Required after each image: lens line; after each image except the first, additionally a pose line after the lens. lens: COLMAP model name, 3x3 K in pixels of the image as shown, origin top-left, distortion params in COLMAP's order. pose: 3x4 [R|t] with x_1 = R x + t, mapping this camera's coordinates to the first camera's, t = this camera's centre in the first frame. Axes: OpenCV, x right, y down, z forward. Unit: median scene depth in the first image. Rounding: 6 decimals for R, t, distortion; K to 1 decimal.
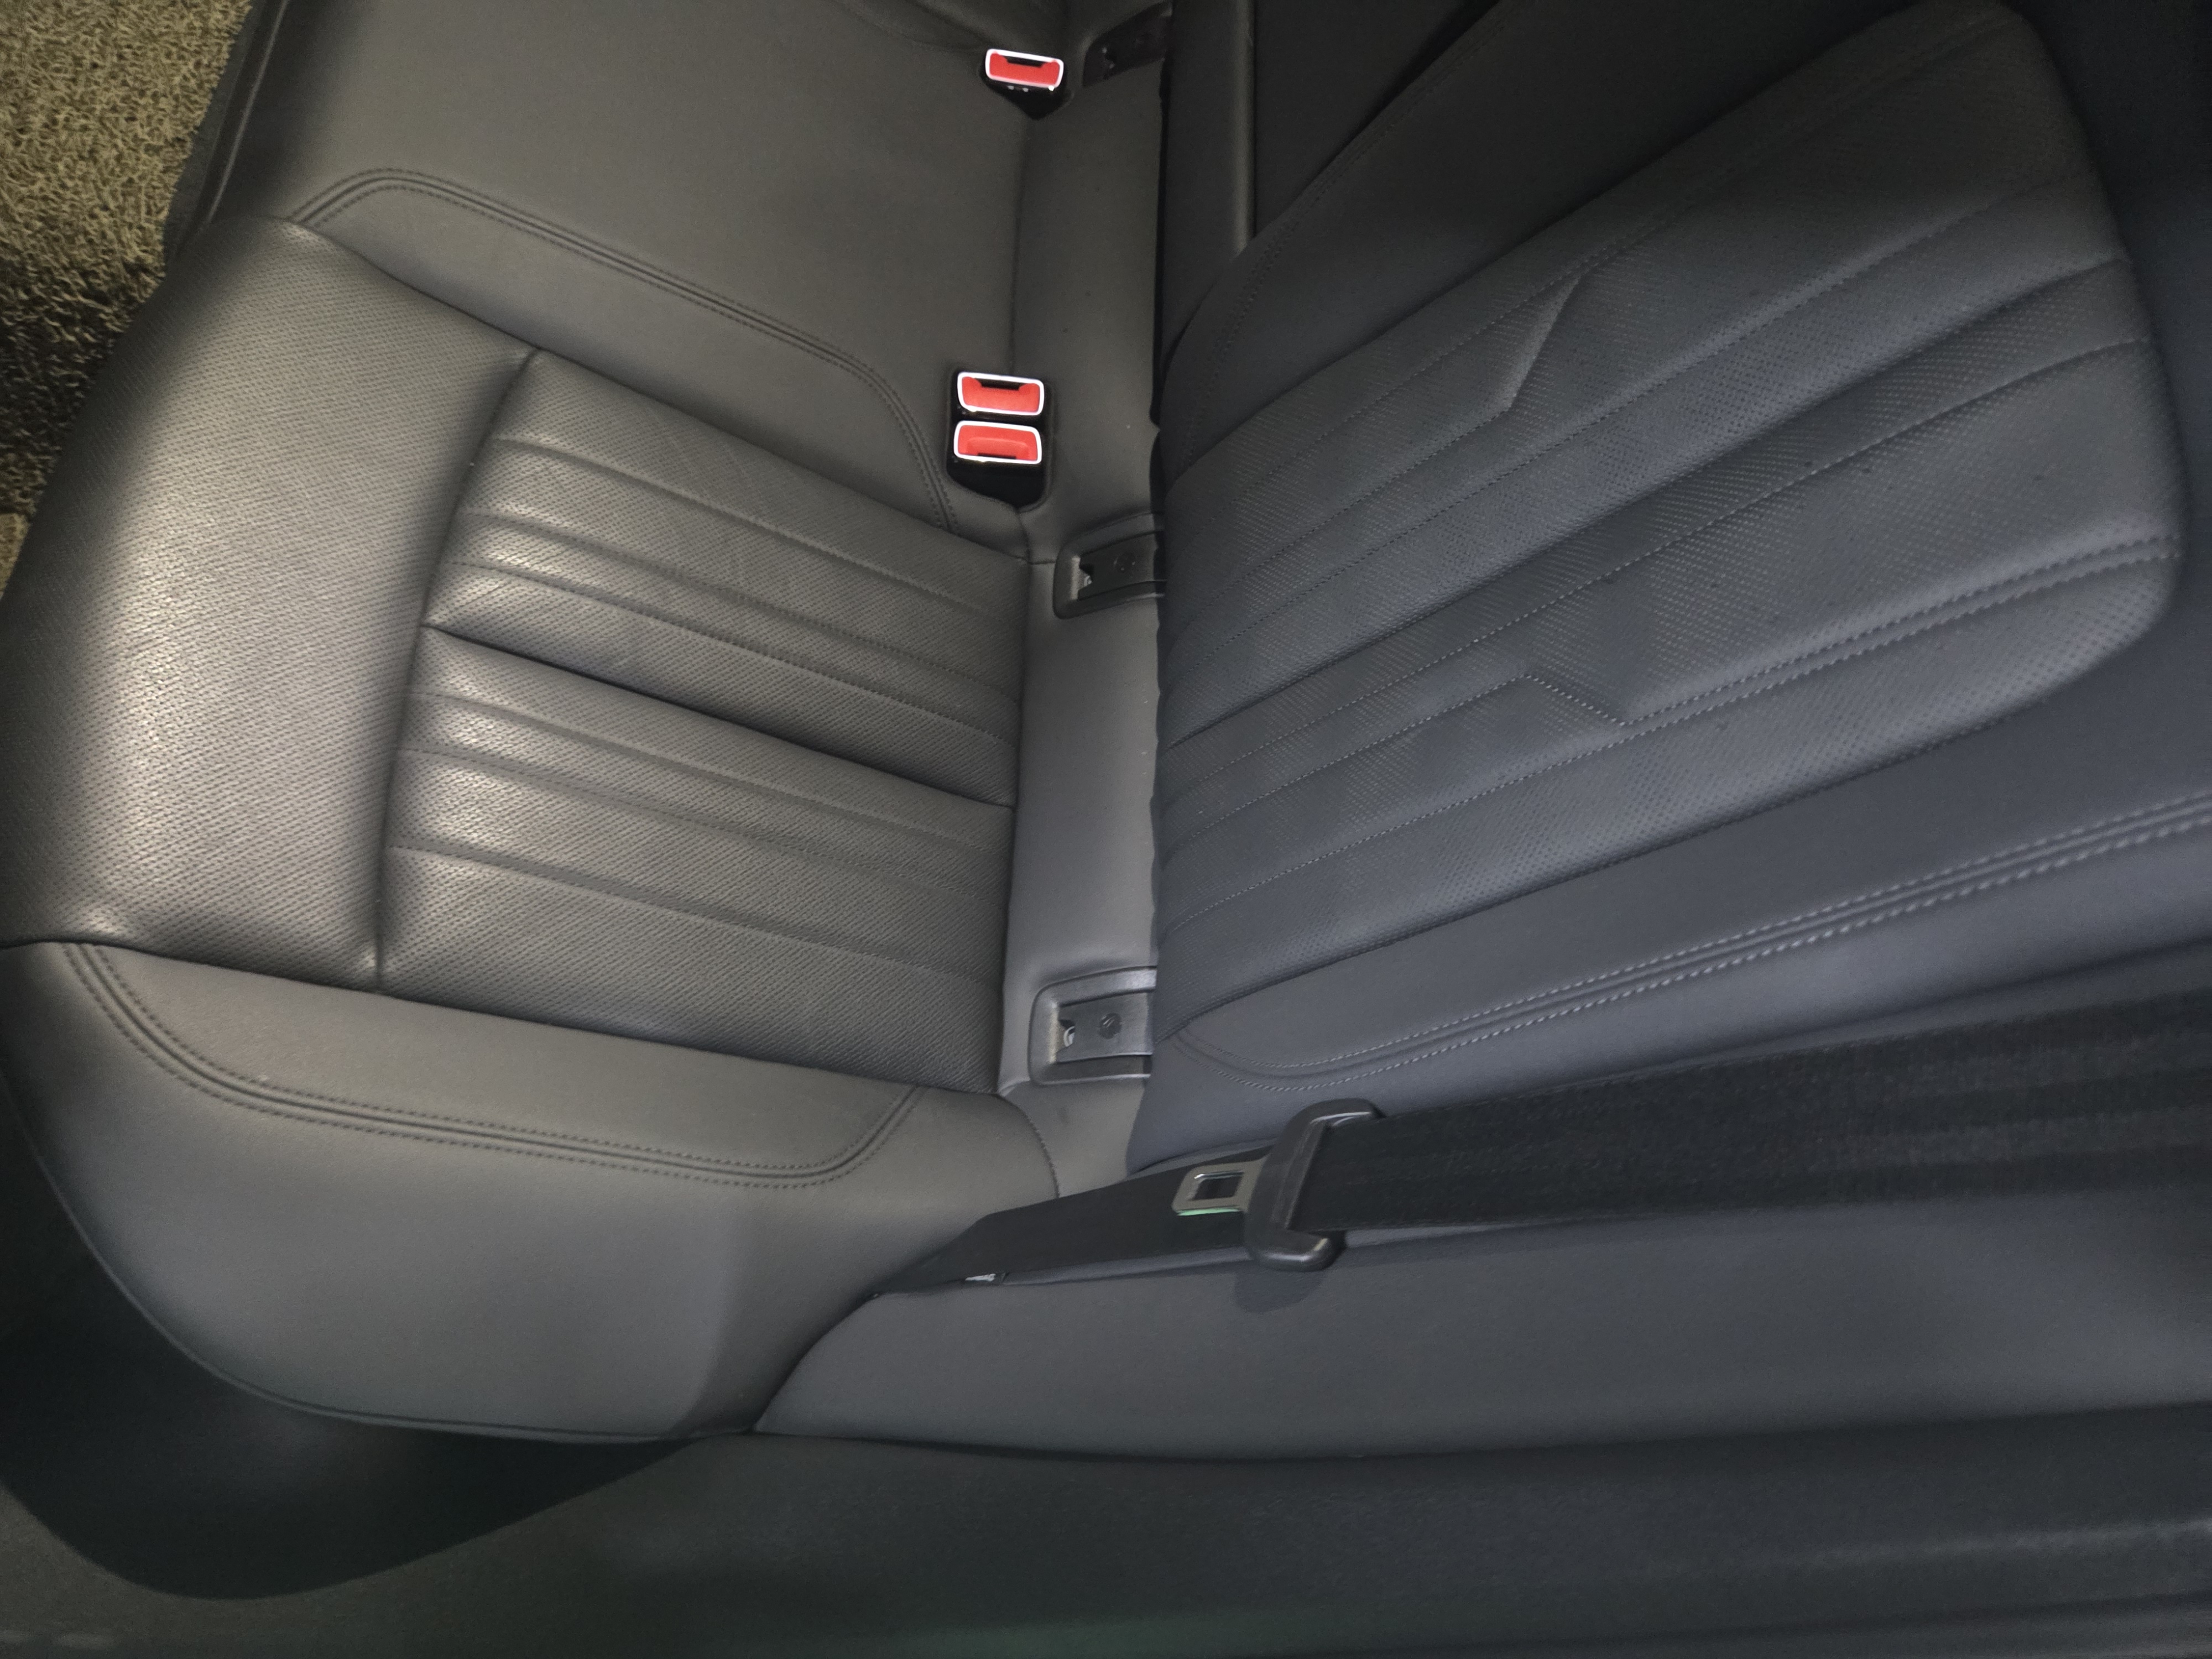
lens RADIAL K [[1470.7, 0, 1086.3], [0, 1470.7, 821.9], [0, 0, 1]] dist [0.042214, -0.037488]
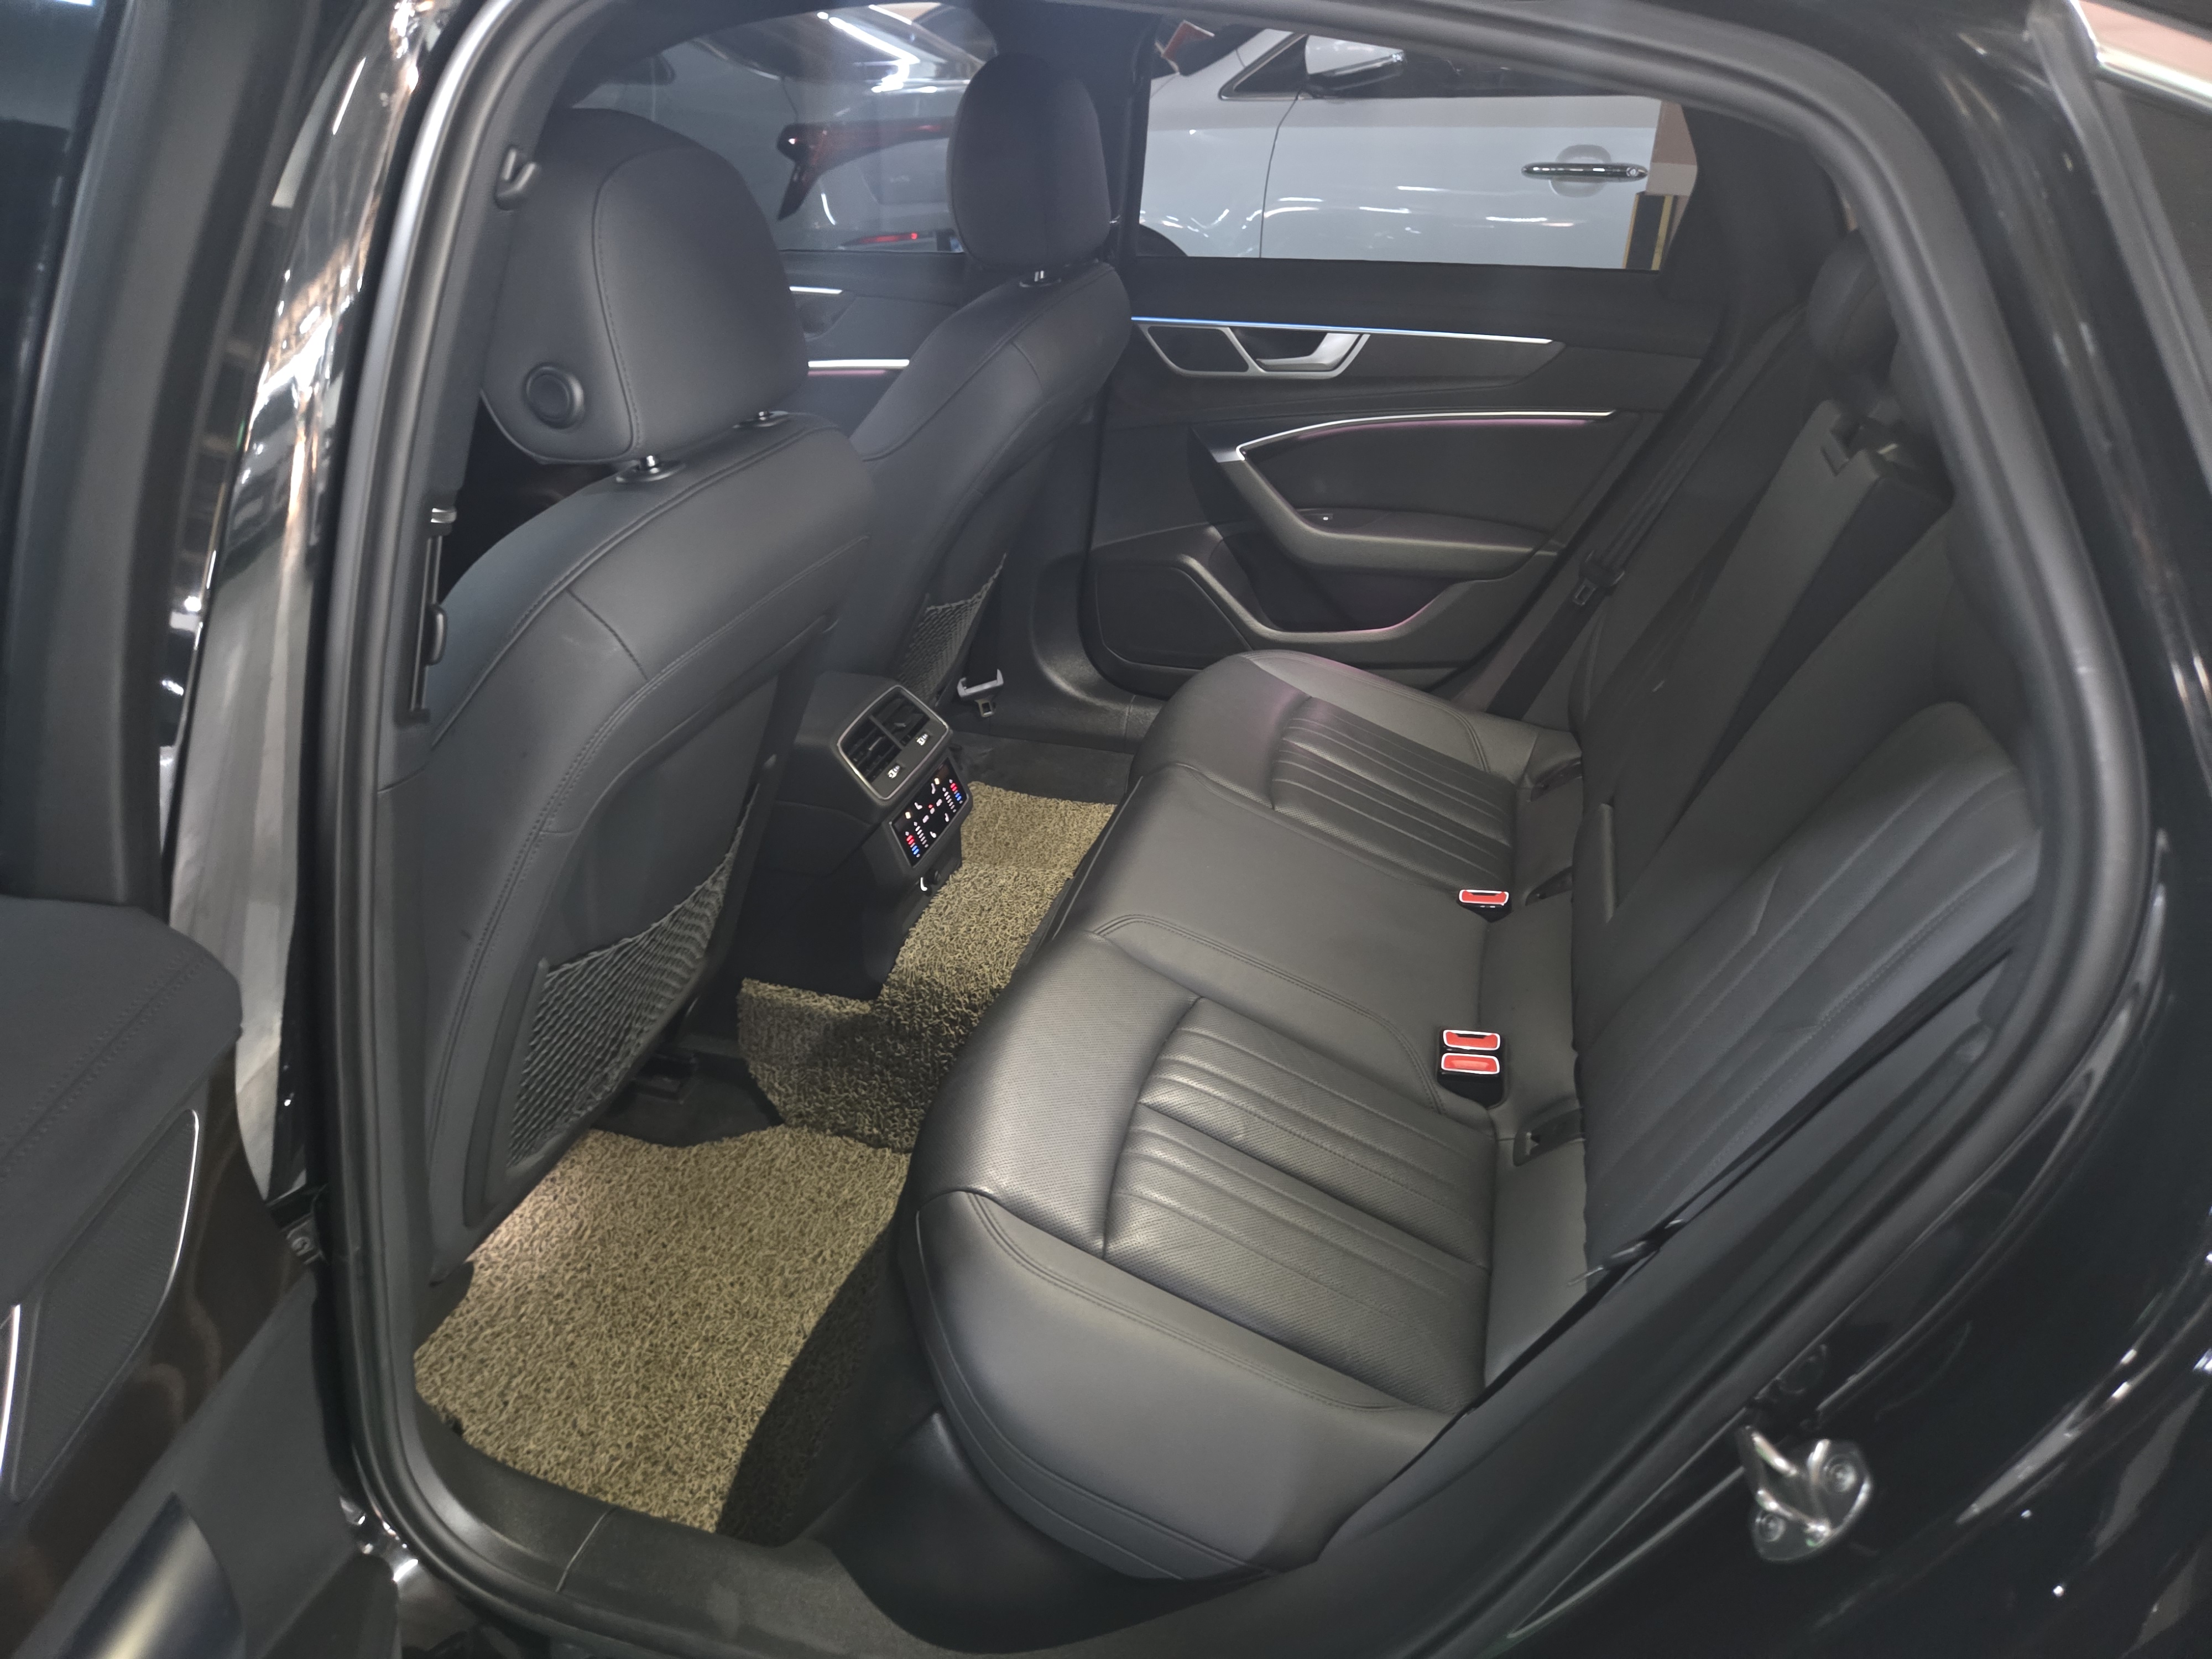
lens RADIAL K [[1488.6, 0, 1103.1], [0, 1488.6, 858.9], [0, 0, 1]] dist [0.044316, -0.042604]
pose [[0.947811, -0.097556, -0.303540, 0.076027], [-0.113432, 0.786569, -0.606994, 0.599352], [0.297971, 0.609747, 0.734453, -0.428351]]
